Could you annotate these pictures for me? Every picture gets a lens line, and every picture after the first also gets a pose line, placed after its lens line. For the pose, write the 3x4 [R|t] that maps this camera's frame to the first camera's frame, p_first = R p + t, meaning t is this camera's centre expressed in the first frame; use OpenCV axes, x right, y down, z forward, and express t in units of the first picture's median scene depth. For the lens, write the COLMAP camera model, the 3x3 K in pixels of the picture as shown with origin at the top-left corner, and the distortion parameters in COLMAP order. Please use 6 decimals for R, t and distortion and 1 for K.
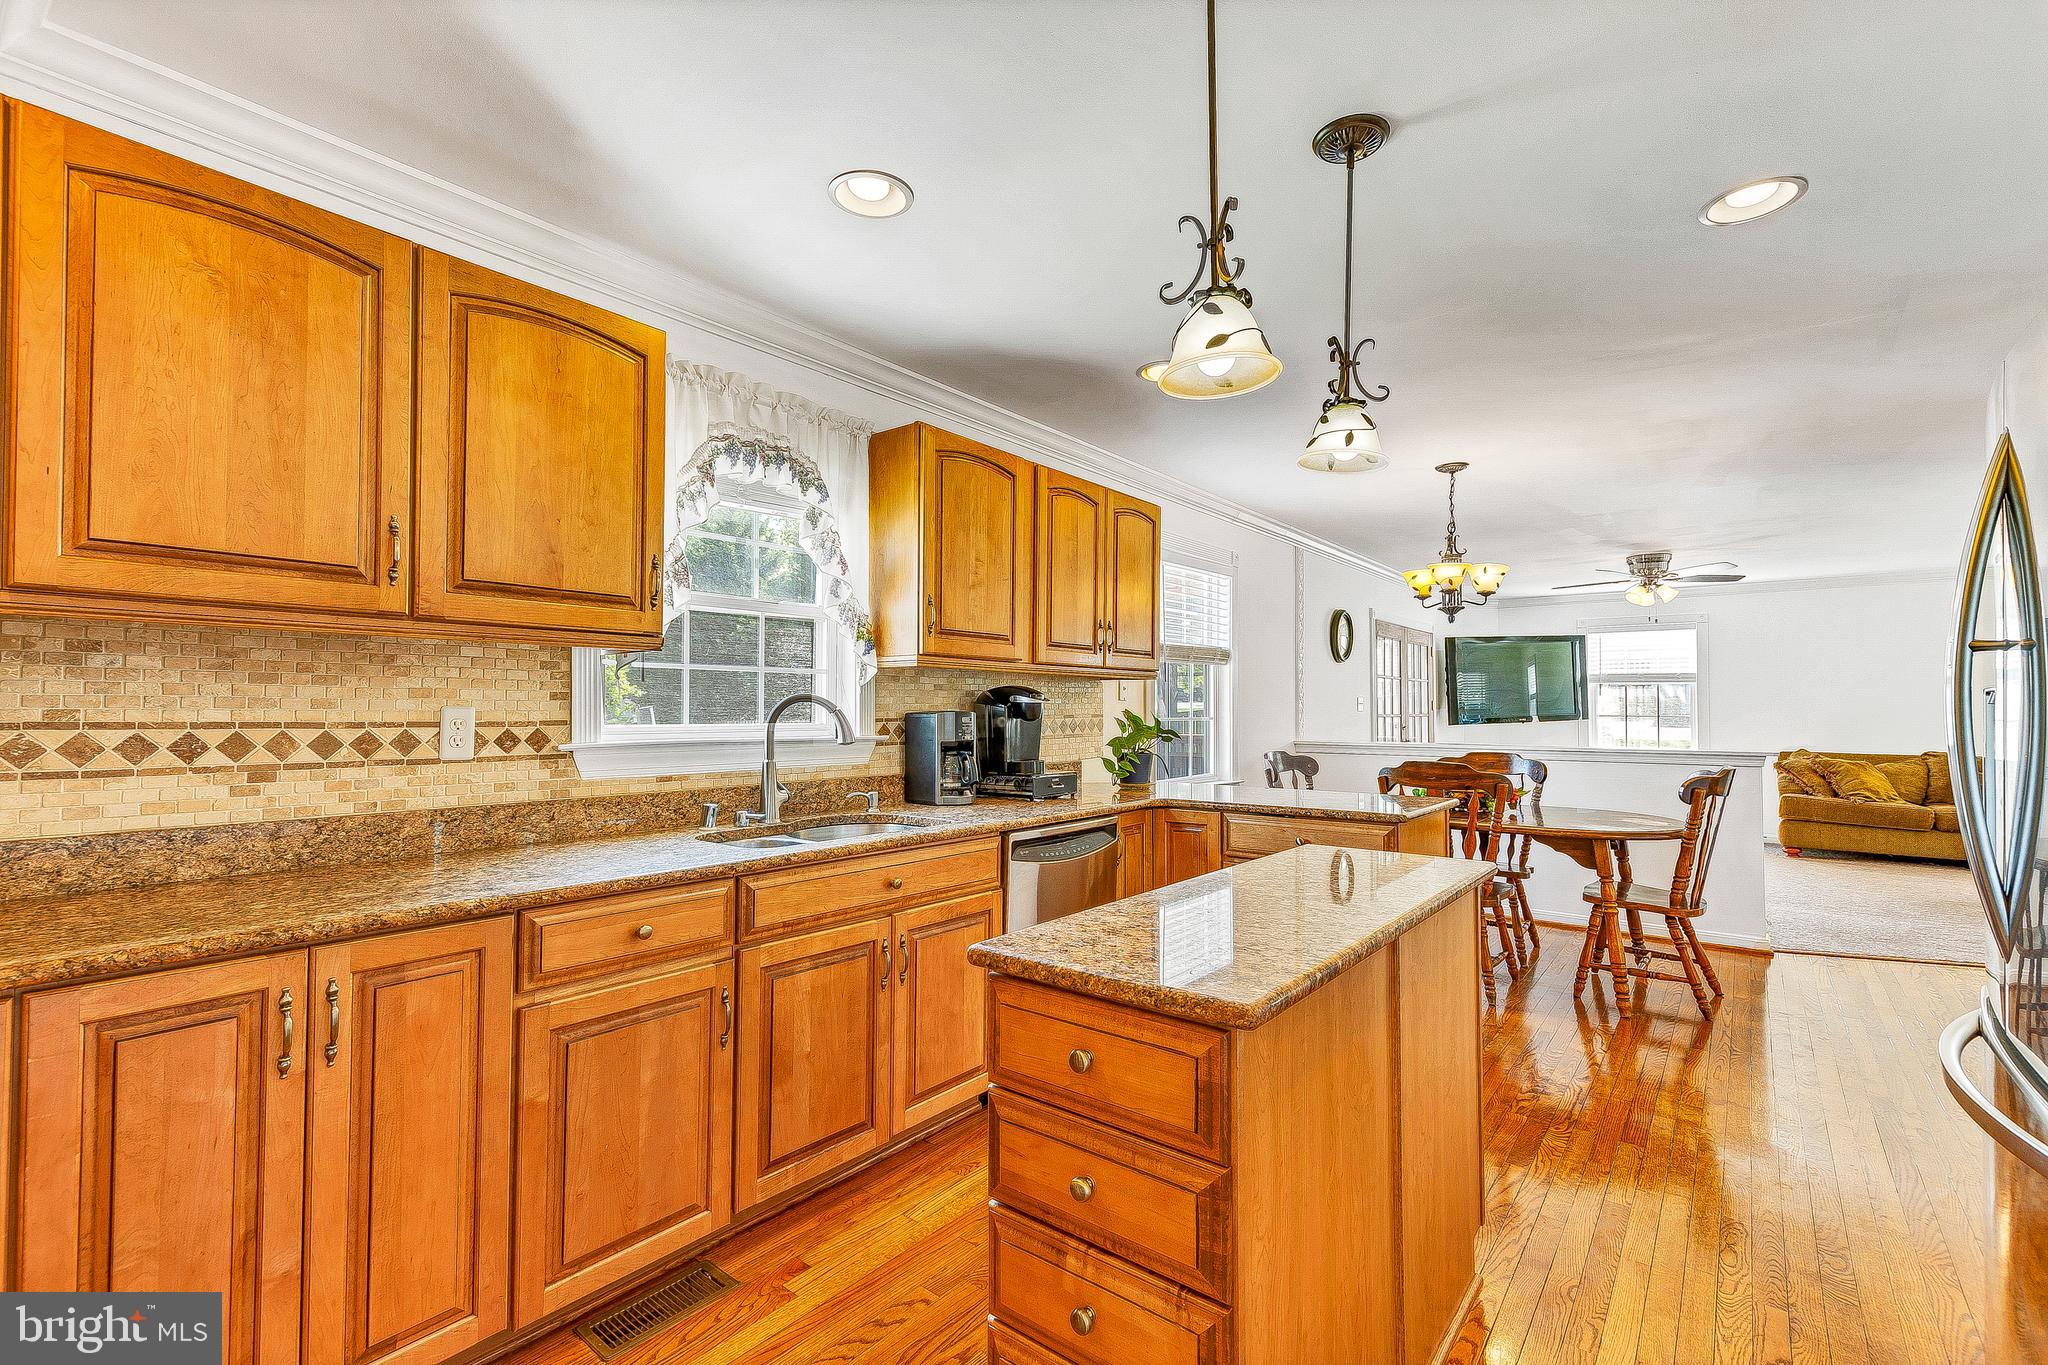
lens RADIAL K [[895.6, 0, 1024.2], [0, 895.6, 694.5], [0, 0, 1]] dist [0.017191, -0.003464]
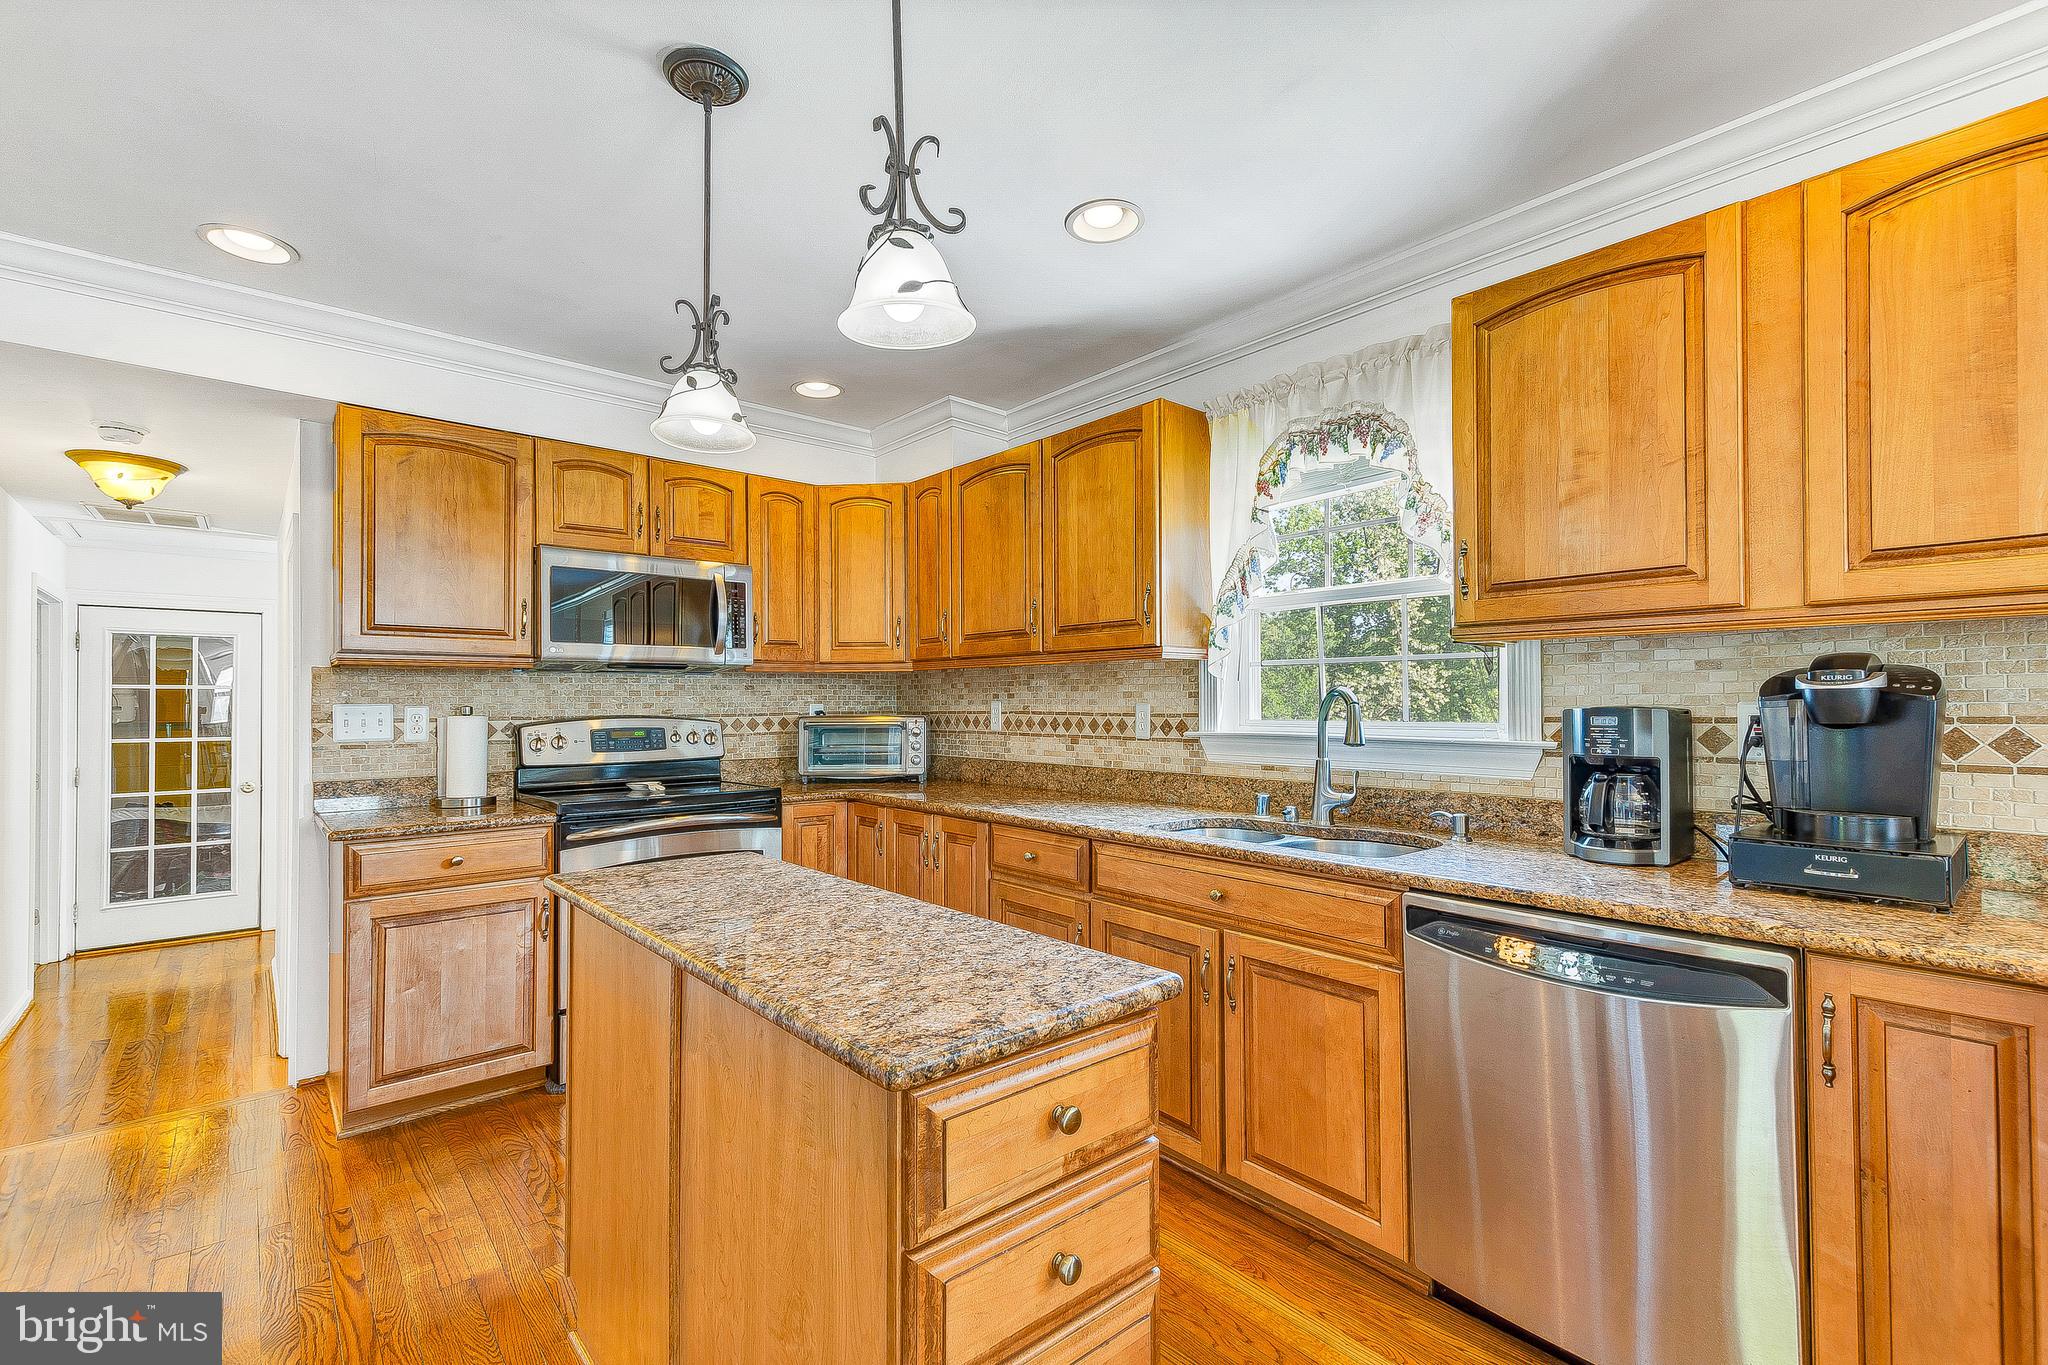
lens RADIAL K [[895.6, 0, 1024.2], [0, 895.6, 694.5], [0, 0, 1]] dist [0.017191, -0.003464]
pose [[-0.176576, -0.011283, -0.984222, 0.844439], [0.020168, 0.999683, -0.015078, 0.016811], [0.984080, -0.022513, -0.176293, 1.032360]]
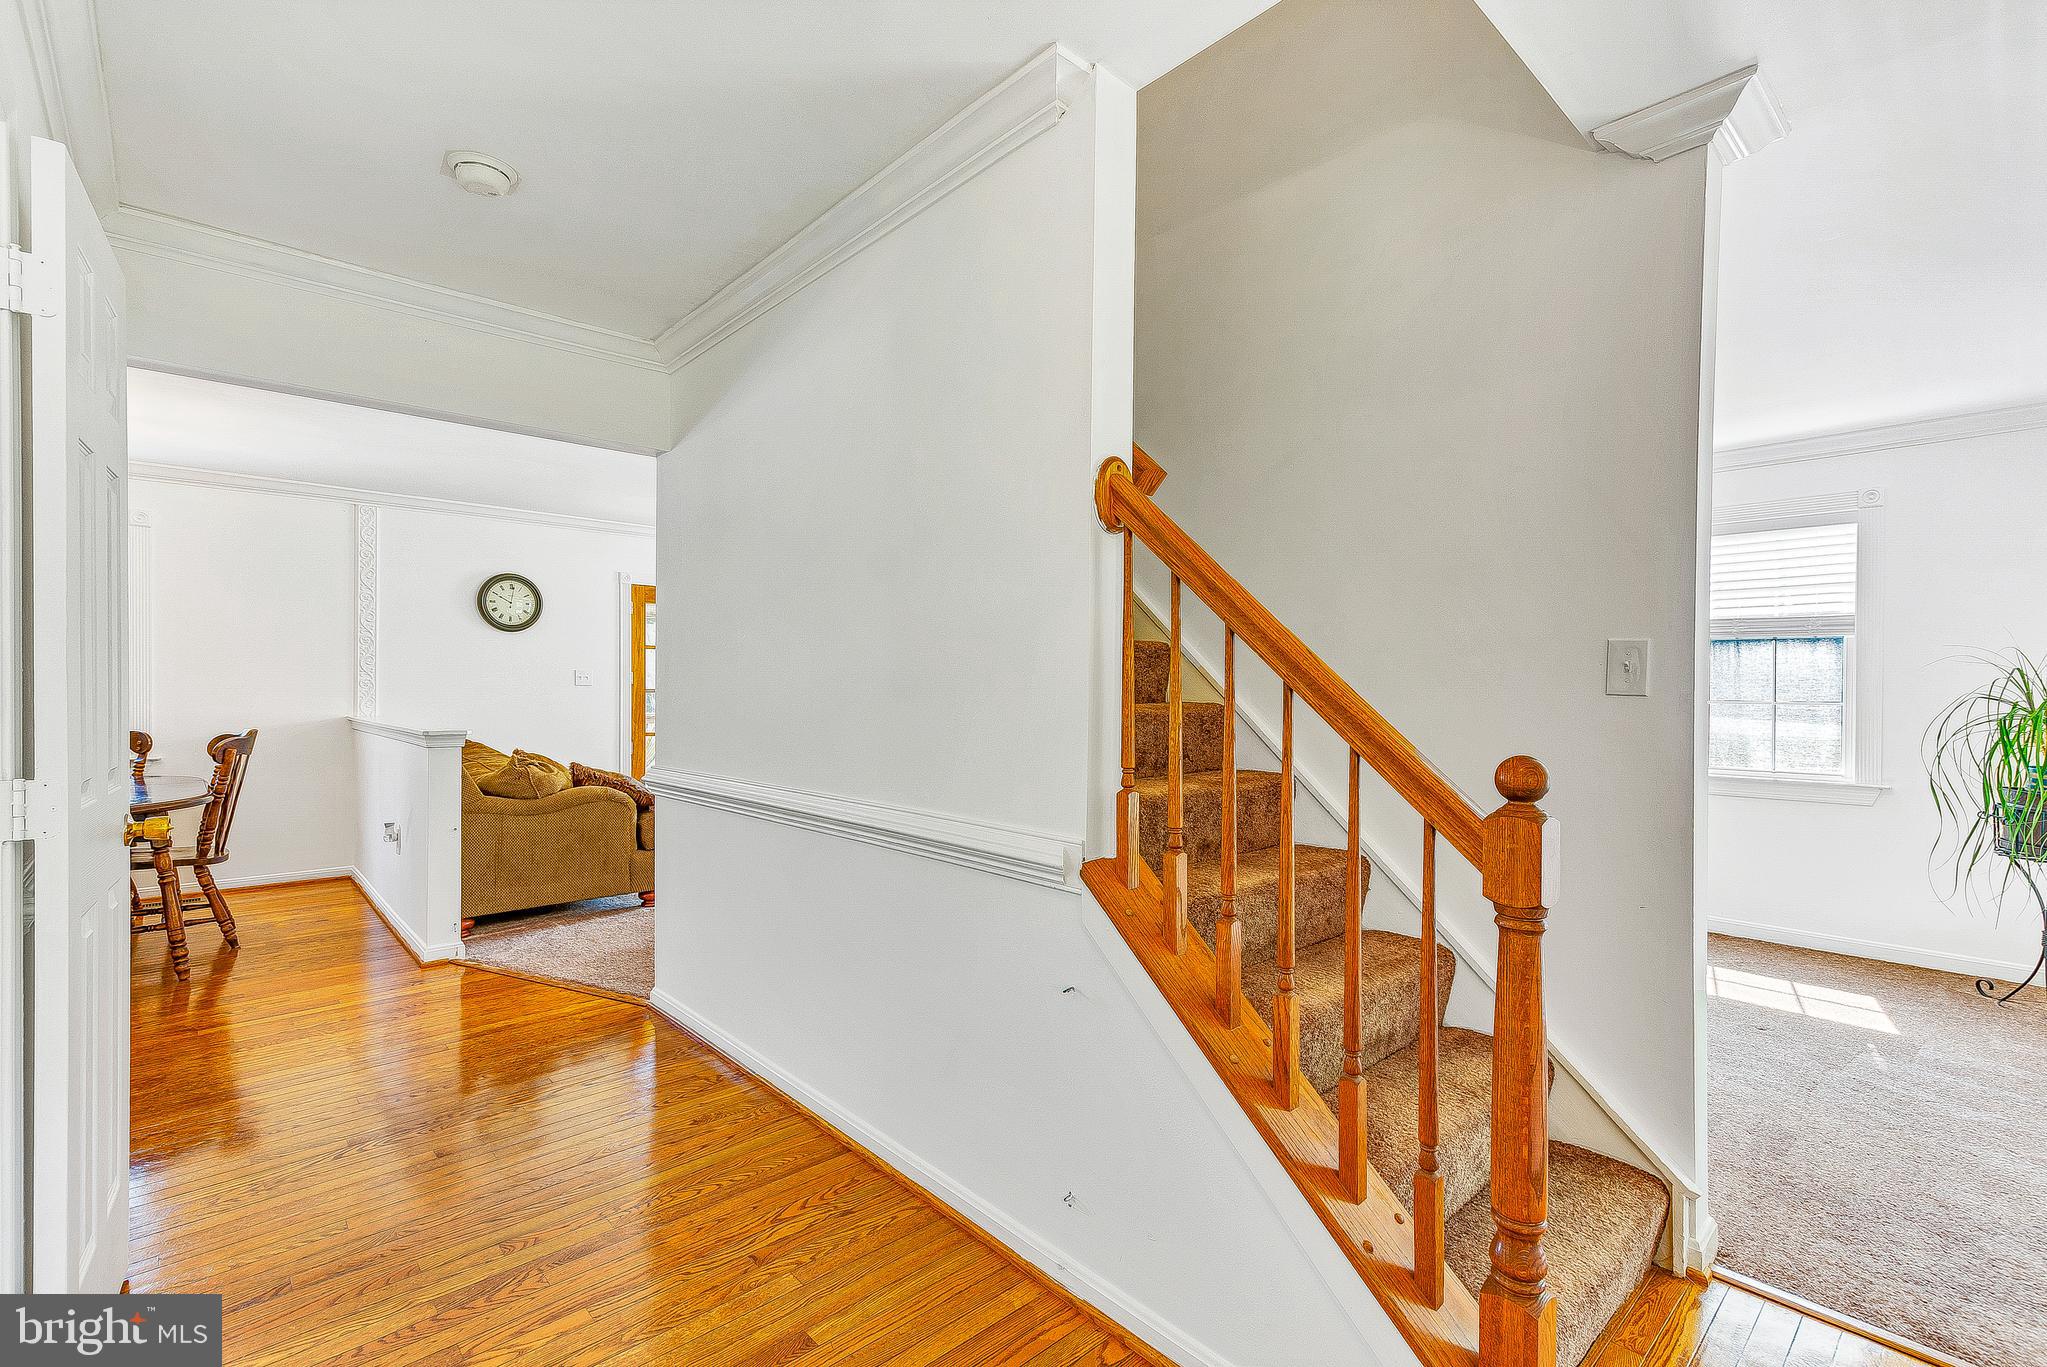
lens RADIAL K [[914.3, 0, 1031.5], [0, 914.3, 694.6], [0, 0, 1]] dist [0.017133, -0.000423]
pose [[0.987964, 0.006119, -0.154562, 3.142375], [-0.002090, 0.999654, 0.026221, 0.007310], [0.154669, -0.025583, 0.987635, 0.455733]]
